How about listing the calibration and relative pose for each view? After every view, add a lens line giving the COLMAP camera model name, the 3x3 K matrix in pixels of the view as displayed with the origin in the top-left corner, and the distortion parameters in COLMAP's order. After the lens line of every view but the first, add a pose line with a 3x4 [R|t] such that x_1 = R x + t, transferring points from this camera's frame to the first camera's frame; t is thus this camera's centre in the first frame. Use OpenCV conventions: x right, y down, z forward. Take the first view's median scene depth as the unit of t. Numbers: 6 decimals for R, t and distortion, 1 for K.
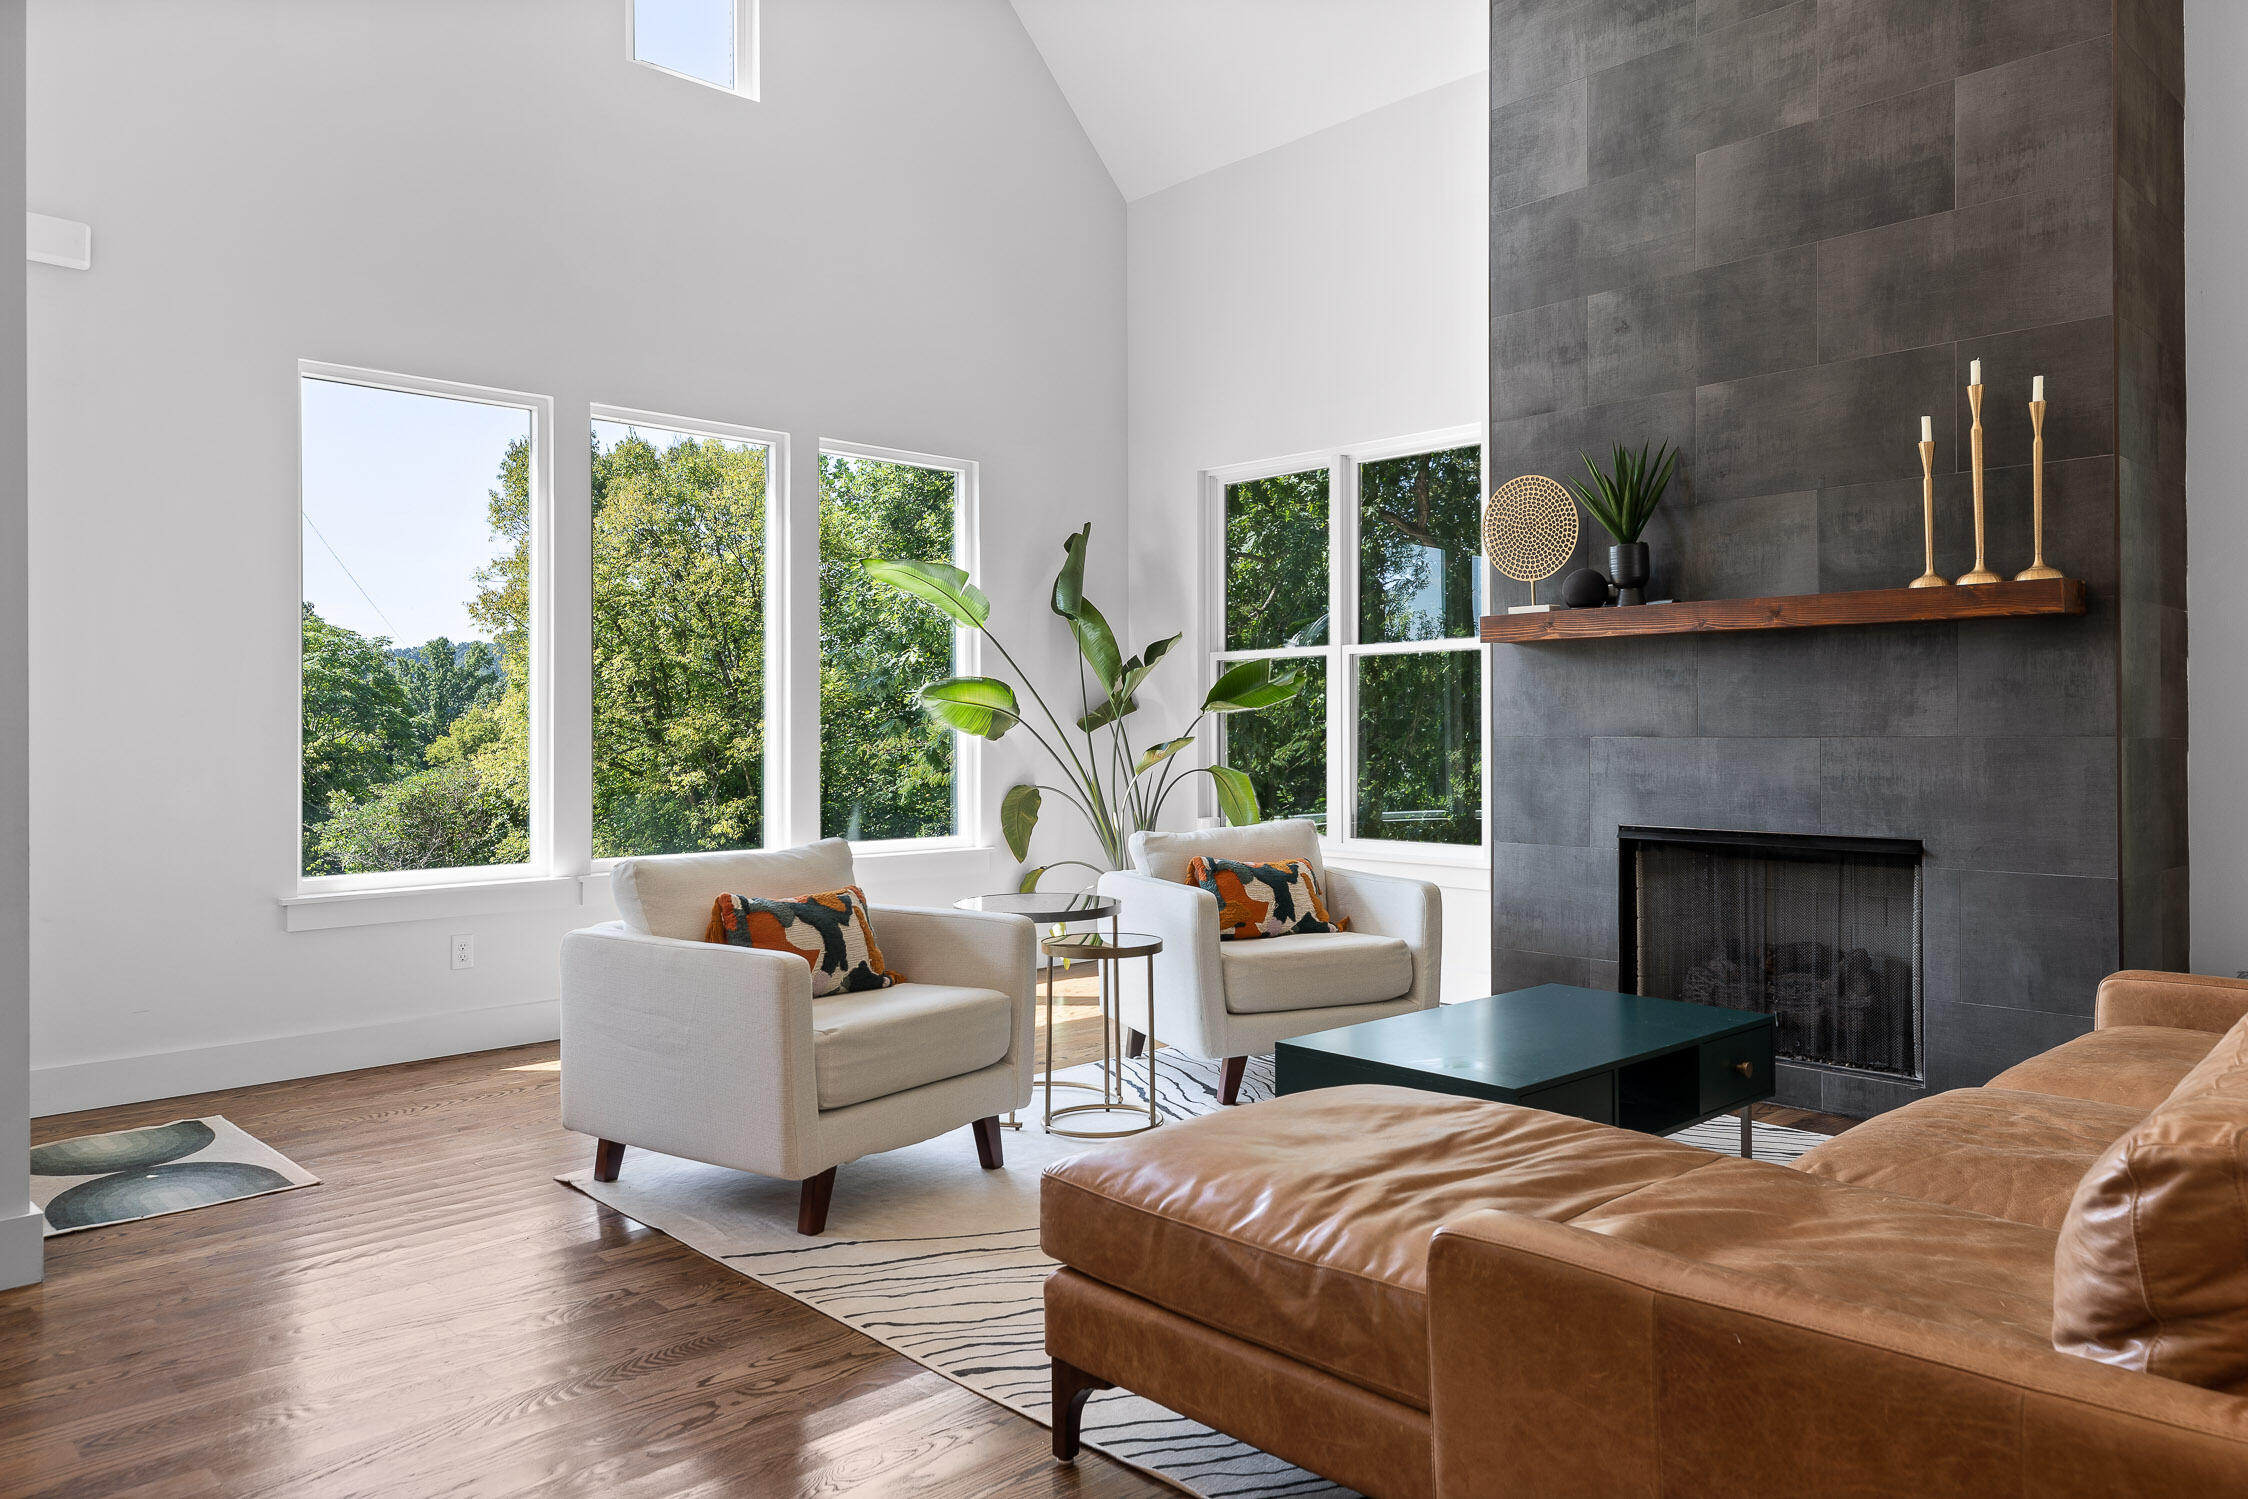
lens RADIAL K [[1519.1, 0, 1091.4], [0, 1519.1, 719.7], [0, 0, 1]] dist [0.008191, 0.002602]
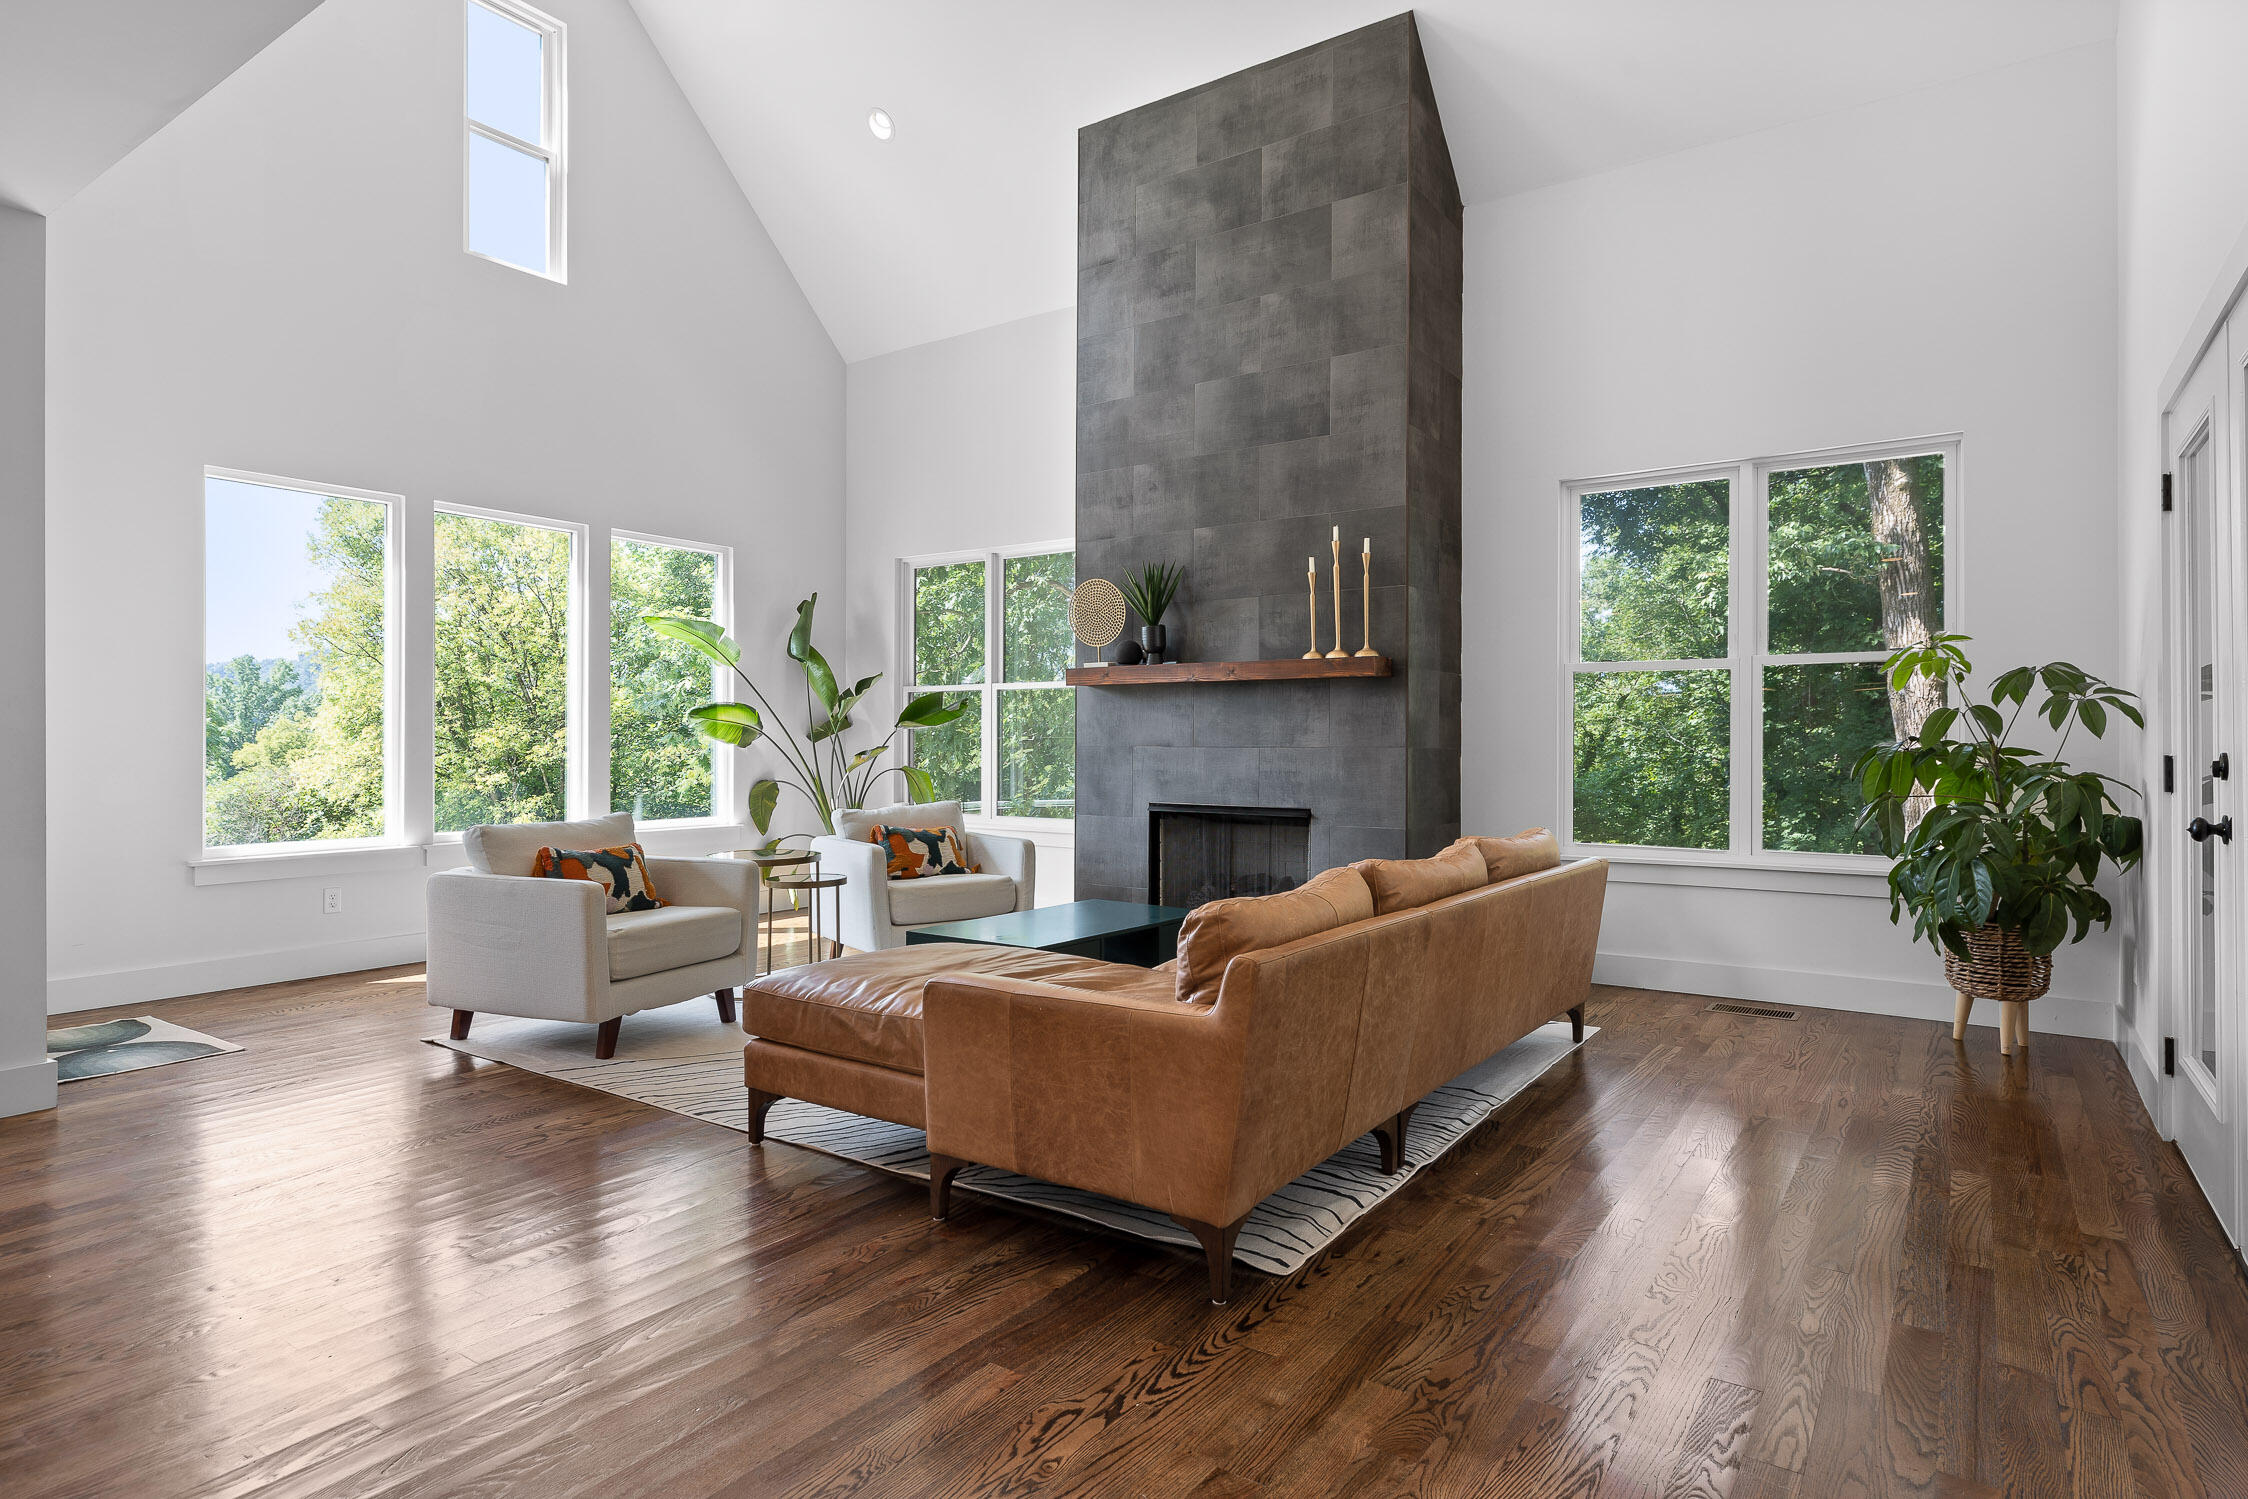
lens RADIAL K [[1246.5, 0, 1129.6], [0, 1246.5, 739.3], [0, 0, 1]] dist [-0.001478, -0.001794]
pose [[0.976107, 0.005233, 0.217227, 0.045414], [-0.006361, 0.999970, 0.004494, -0.002087], [-0.217197, -0.005768, 0.976111, -0.264930]]
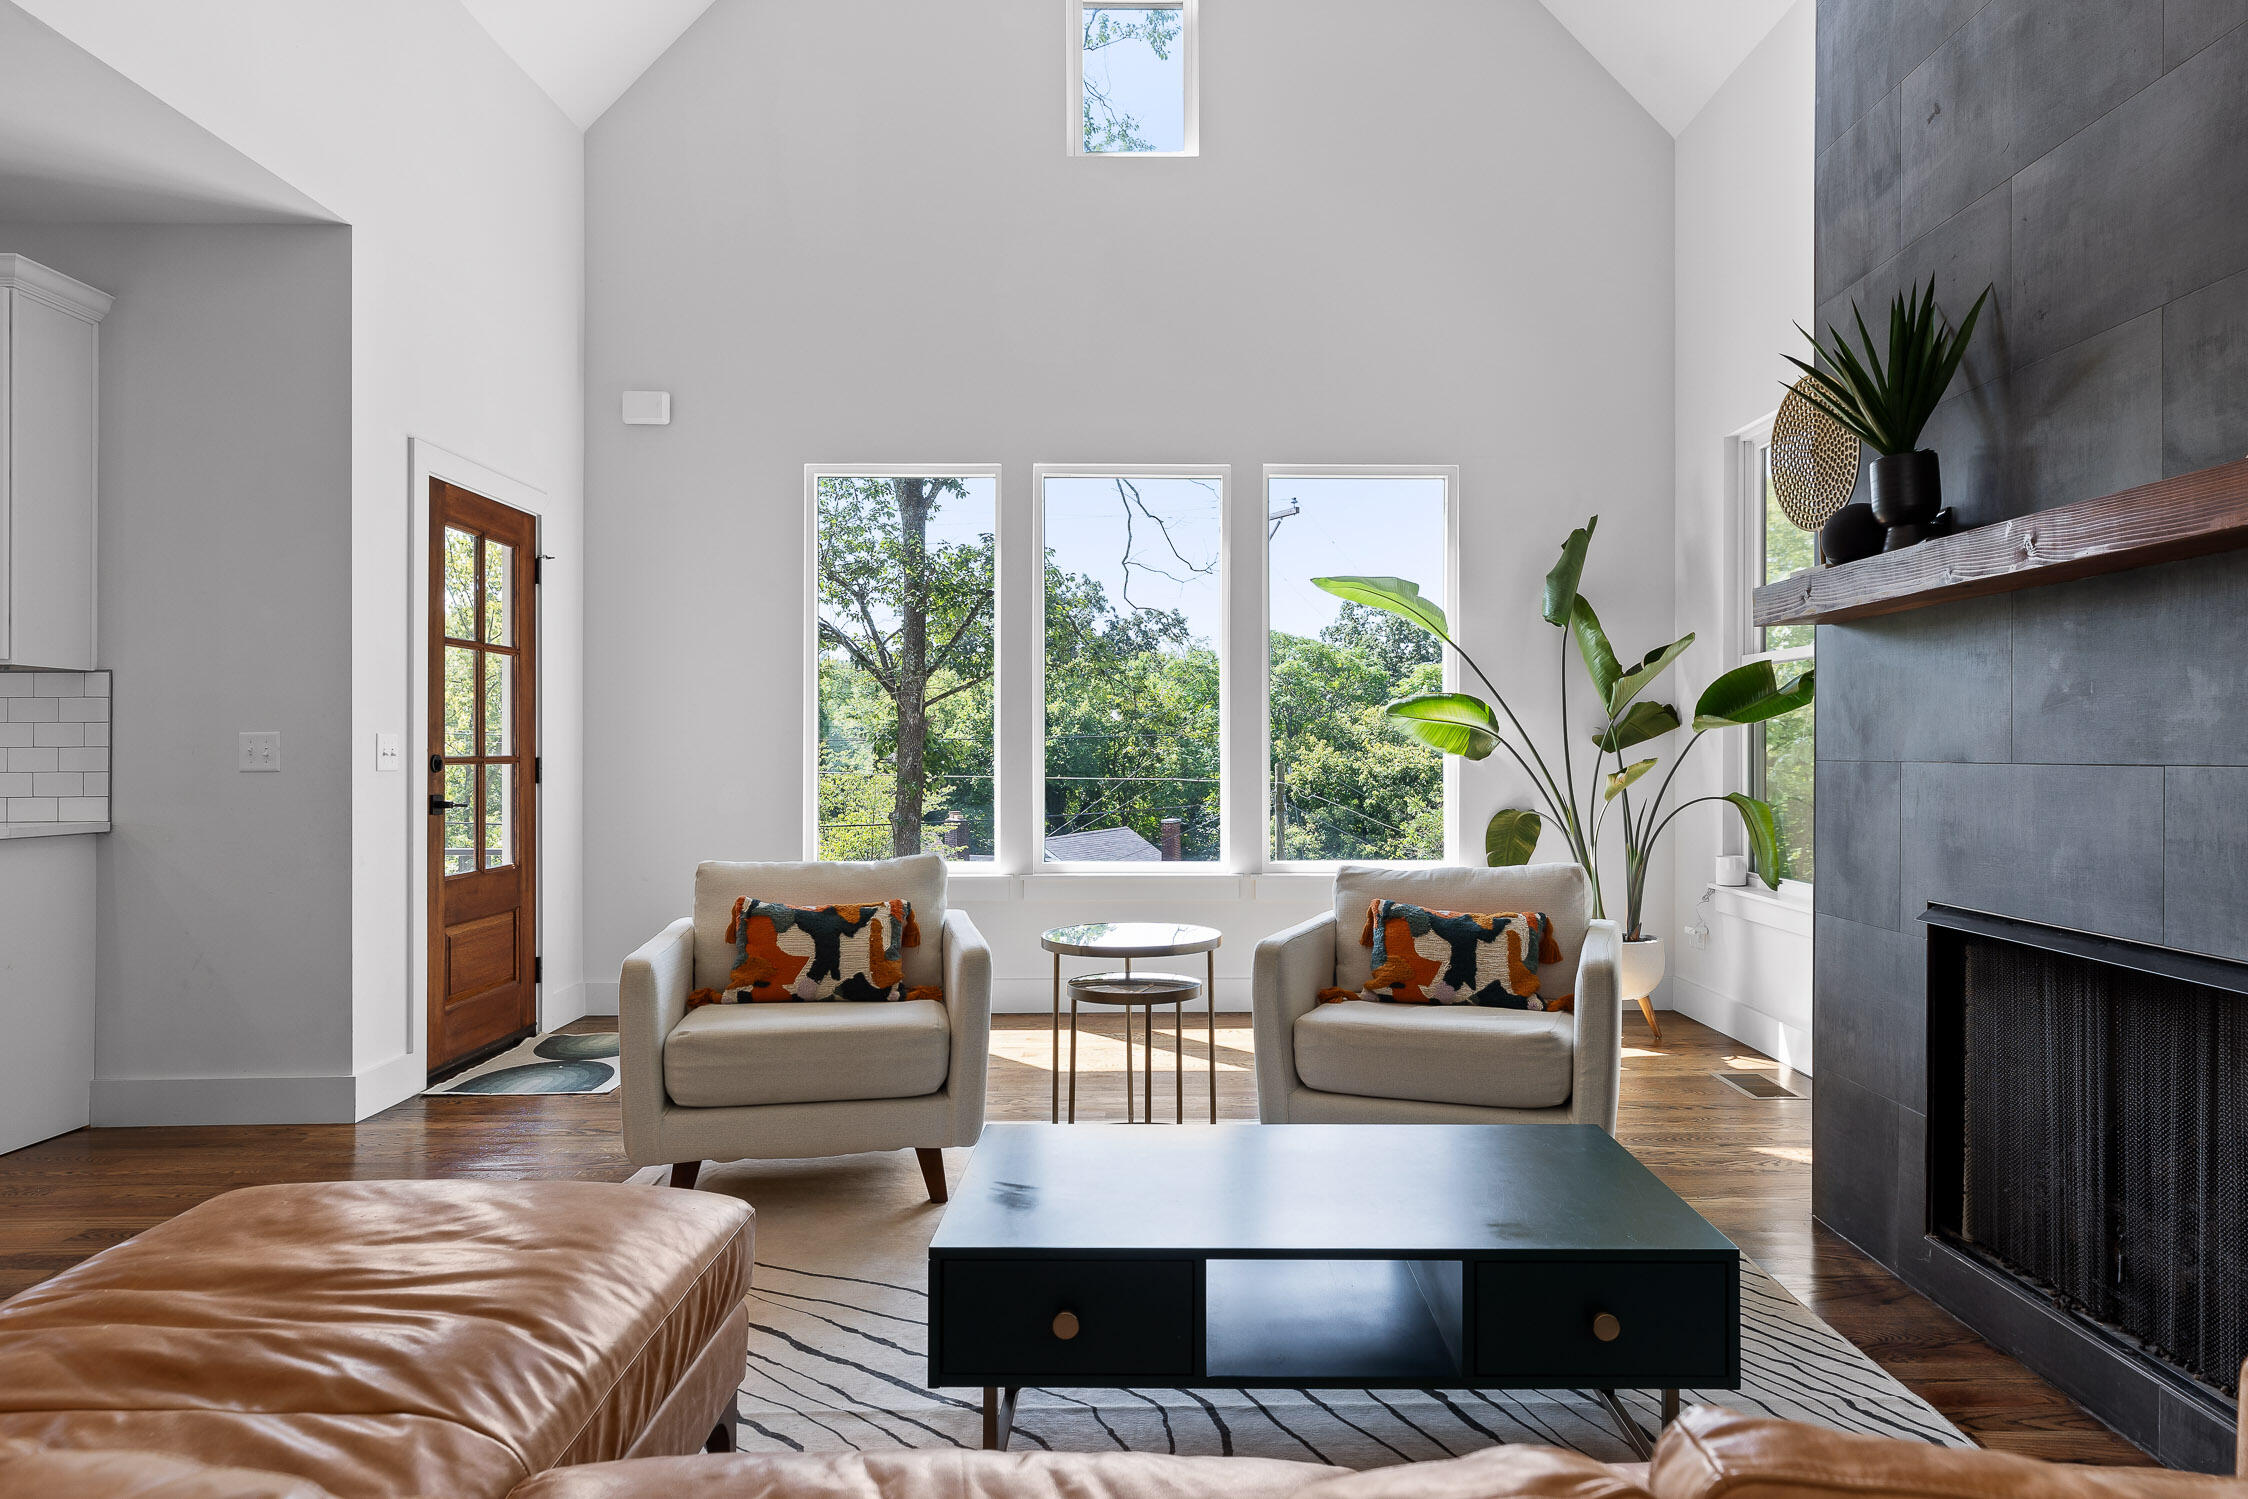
lens RADIAL K [[1326.4, 0, 1214.3], [0, 1326.4, 746.3], [0, 0, 1]] dist [0.000451, -0.003163]
pose [[0.738014, 0.000526, -0.674786, 0.506440], [0.002789, 0.999989, 0.003830, 0.001770], [0.674780, -0.004708, 0.738004, 0.396467]]
